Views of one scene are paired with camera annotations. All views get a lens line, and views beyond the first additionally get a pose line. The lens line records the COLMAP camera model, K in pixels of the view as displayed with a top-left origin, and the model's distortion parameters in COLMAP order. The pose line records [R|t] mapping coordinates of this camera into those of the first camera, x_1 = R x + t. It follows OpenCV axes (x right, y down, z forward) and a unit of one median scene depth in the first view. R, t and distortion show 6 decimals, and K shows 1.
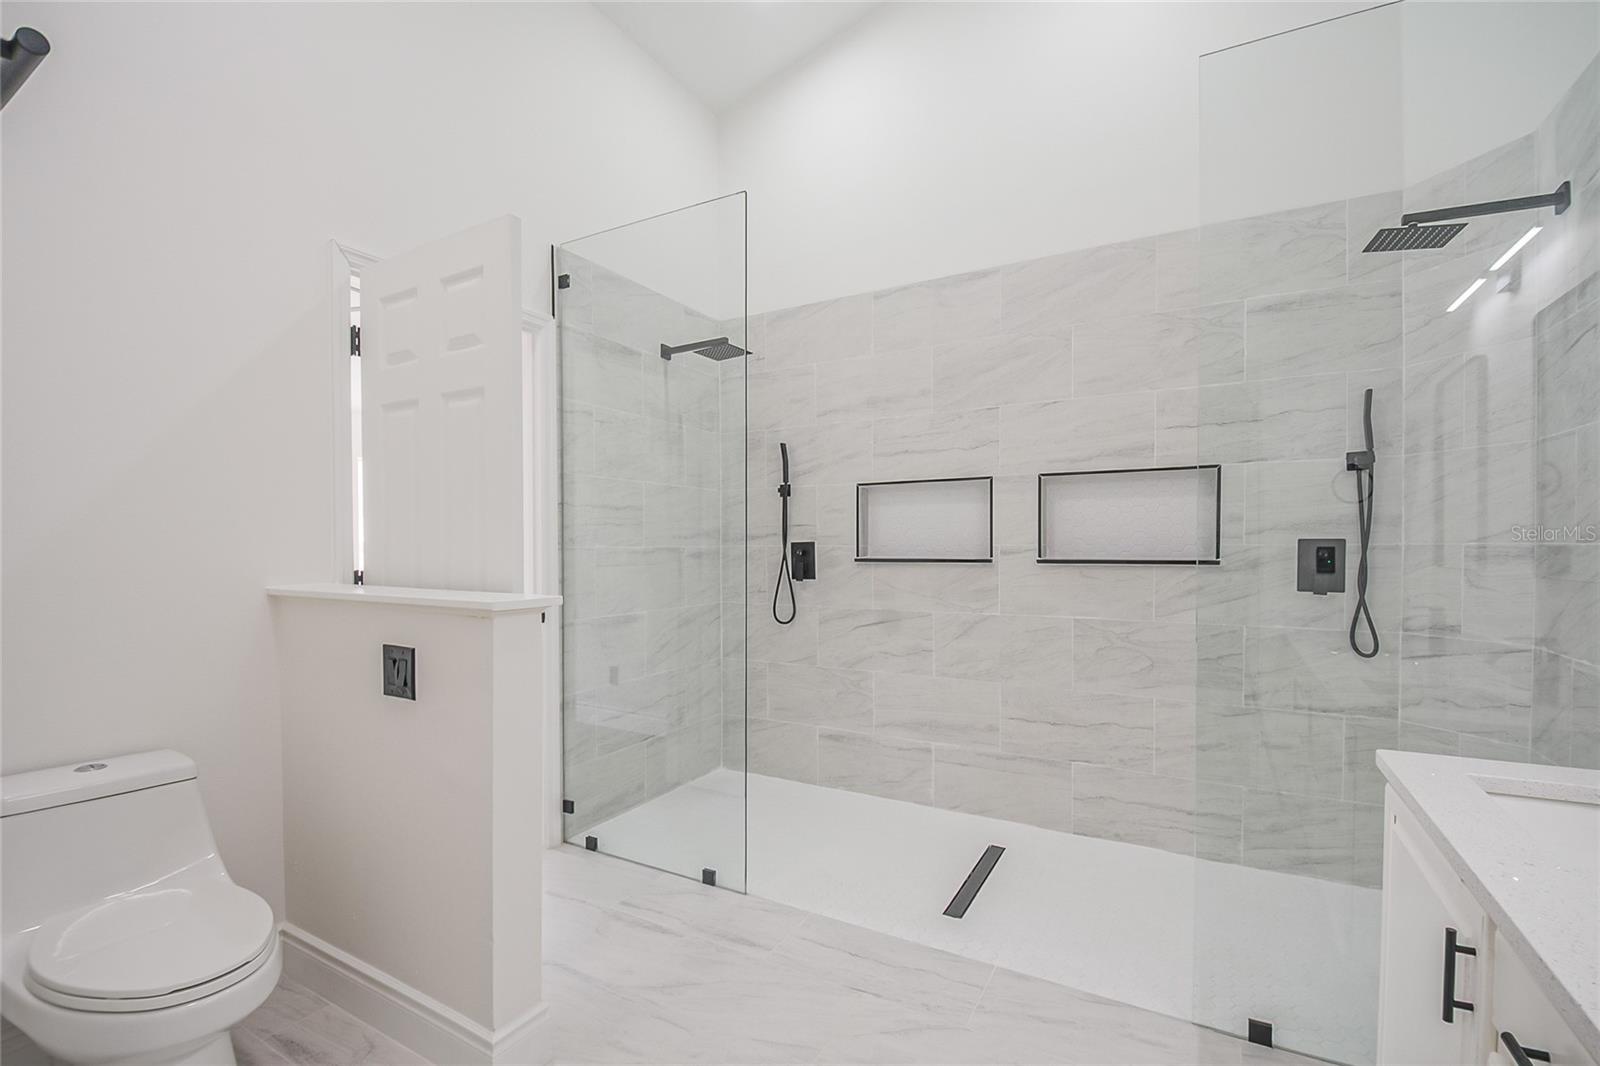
lens RADIAL K [[705.8, 0, 811.6], [0, 705.8, 528.8], [0, 0, 1]] dist [0.015682, -0.020131]
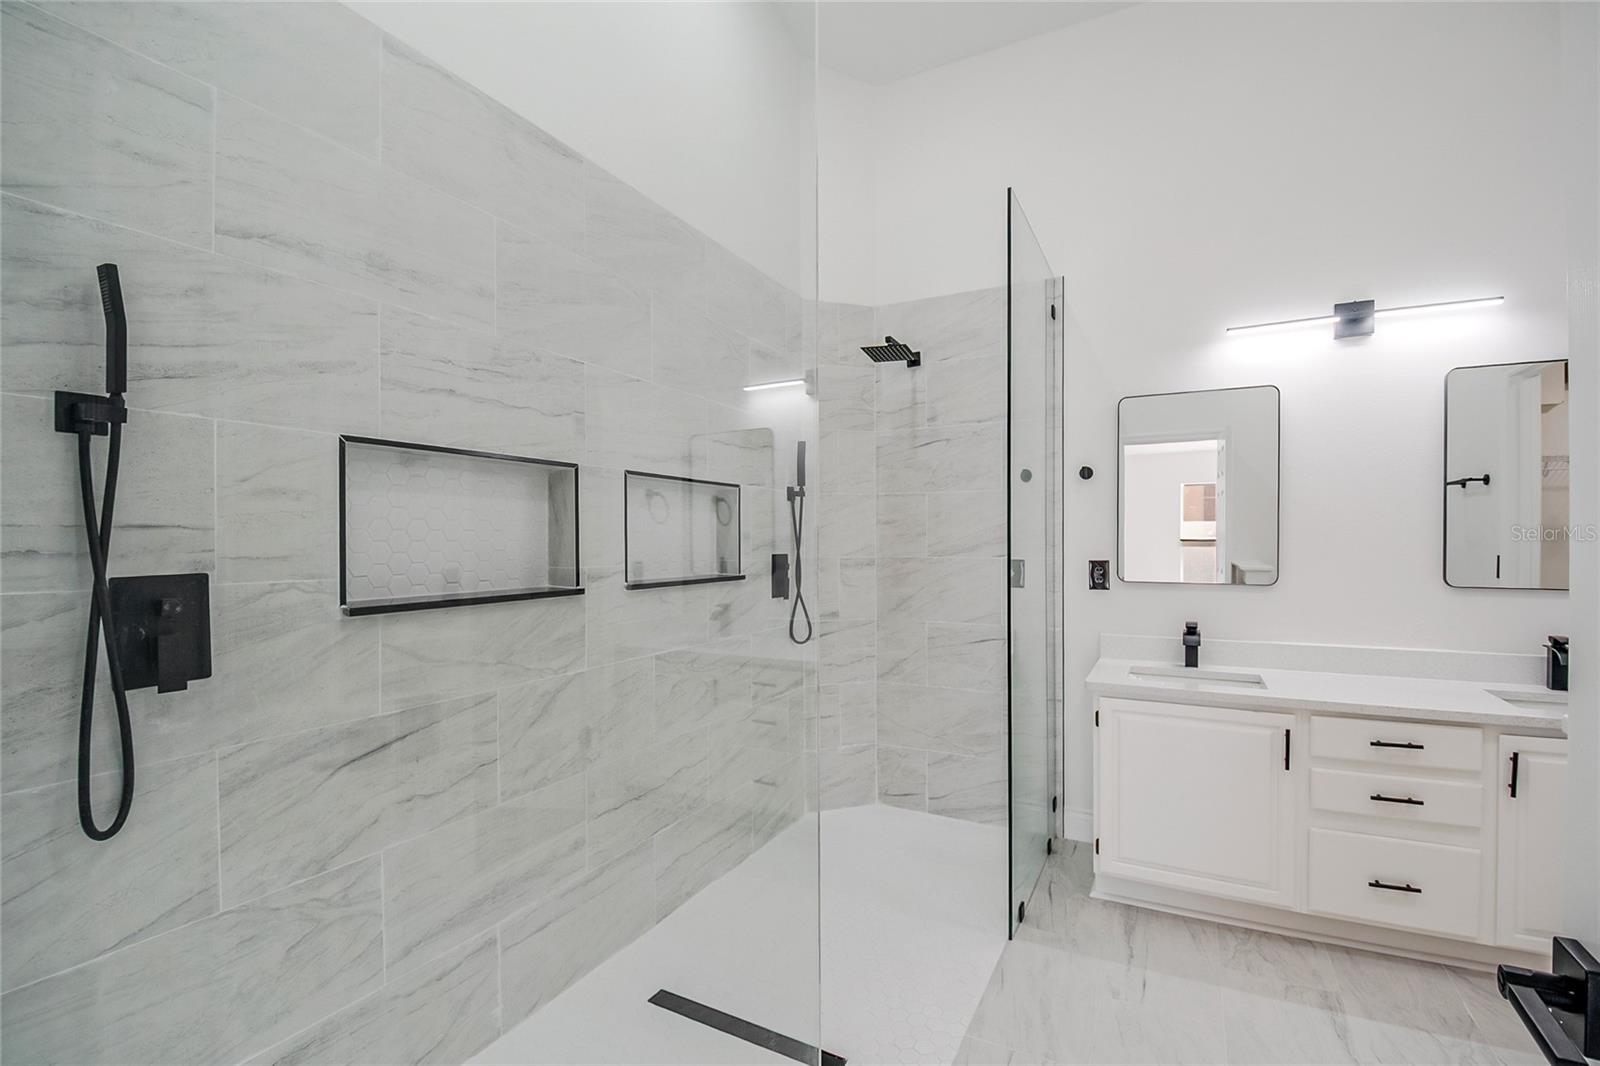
lens RADIAL K [[705.8, 0, 811.6], [0, 705.8, 528.8], [0, 0, 1]] dist [0.015682, -0.020131]
pose [[-0.030583, 0.020813, 0.999316, -0.406090], [-0.021607, 0.999536, -0.021479, -0.003713], [-0.999299, -0.022250, -0.030119, 0.779568]]
